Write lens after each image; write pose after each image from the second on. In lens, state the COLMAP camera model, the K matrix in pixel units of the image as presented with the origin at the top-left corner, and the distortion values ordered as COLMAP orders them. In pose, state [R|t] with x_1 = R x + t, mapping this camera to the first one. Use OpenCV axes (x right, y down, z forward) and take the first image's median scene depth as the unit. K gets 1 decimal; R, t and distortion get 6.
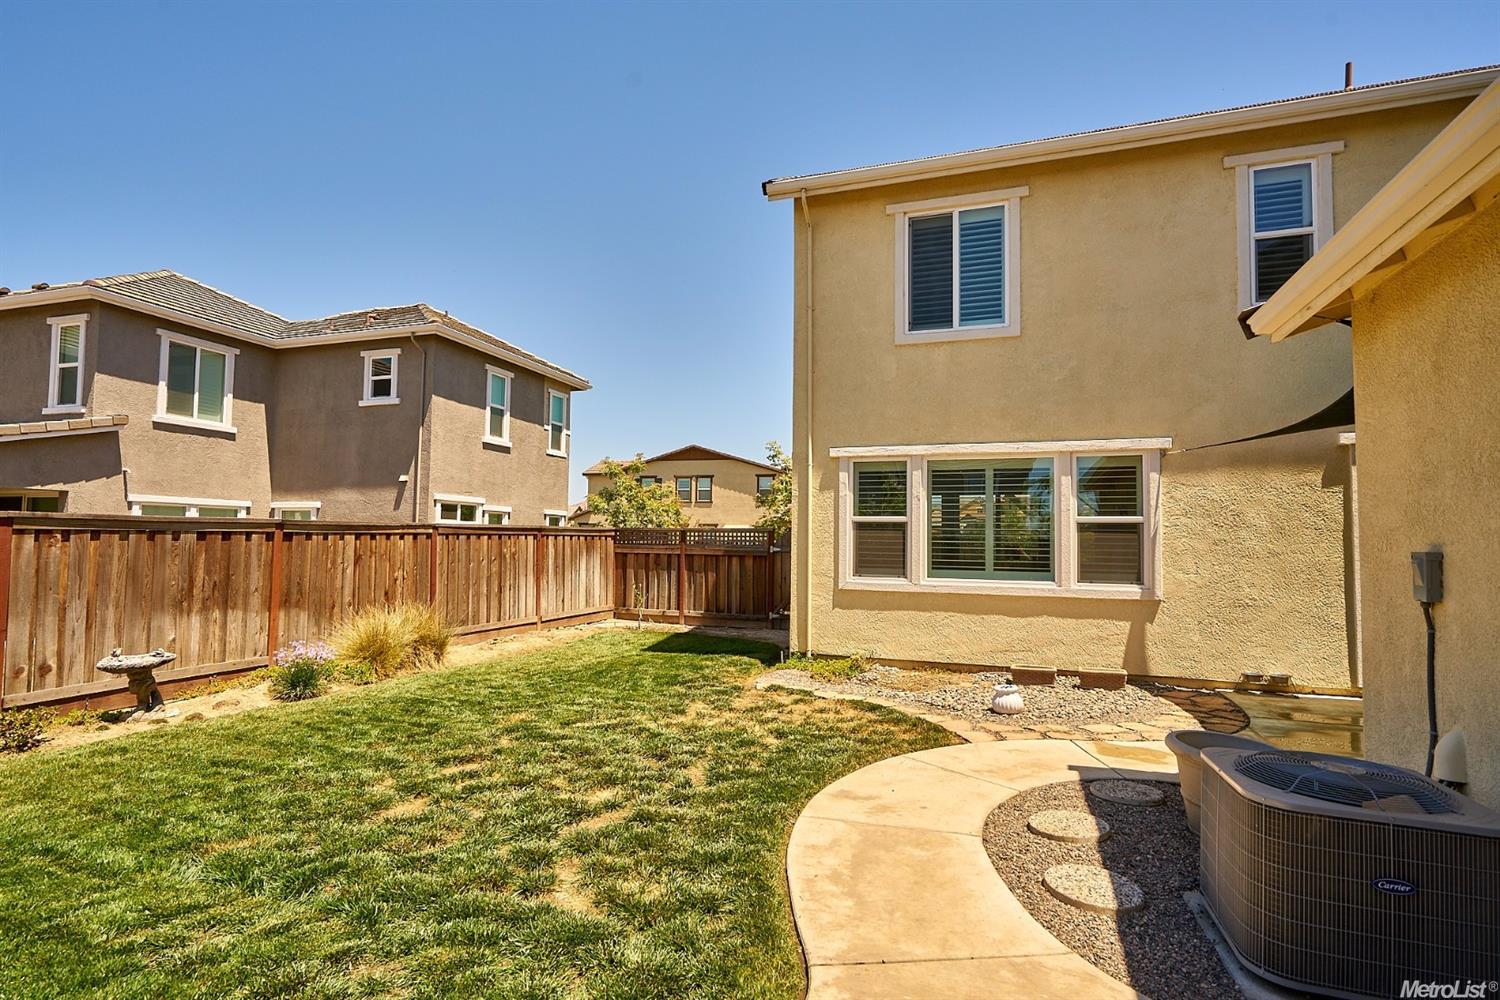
lens RADIAL K [[740.4, 0, 750.0], [0, 740.4, 500.0], [0, 0, 1]] dist [-0.002480, -0.000411]
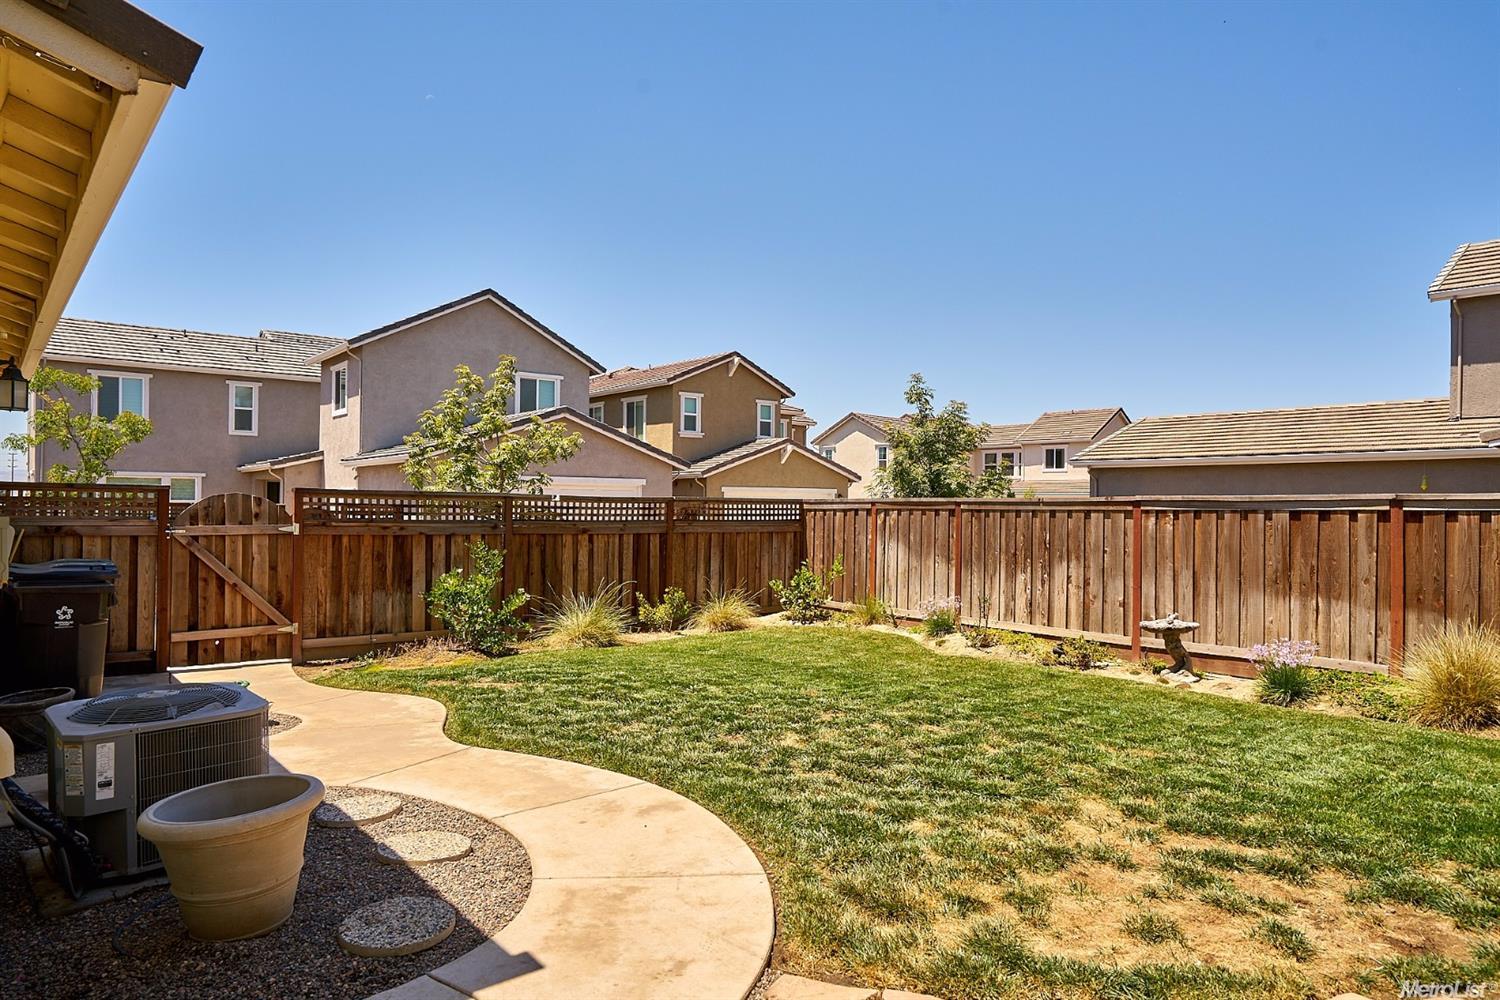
lens RADIAL K [[919.2, 0, 750.0], [0, 919.2, 500.0], [0, 0, 1]] dist [0.003295, 0.000570]
pose [[-0.495981, -0.019293, -0.868119, 0.703247], [0.036350, 0.998415, -0.042957, 0.061819], [0.867572, -0.052862, -0.494493, 1.124093]]
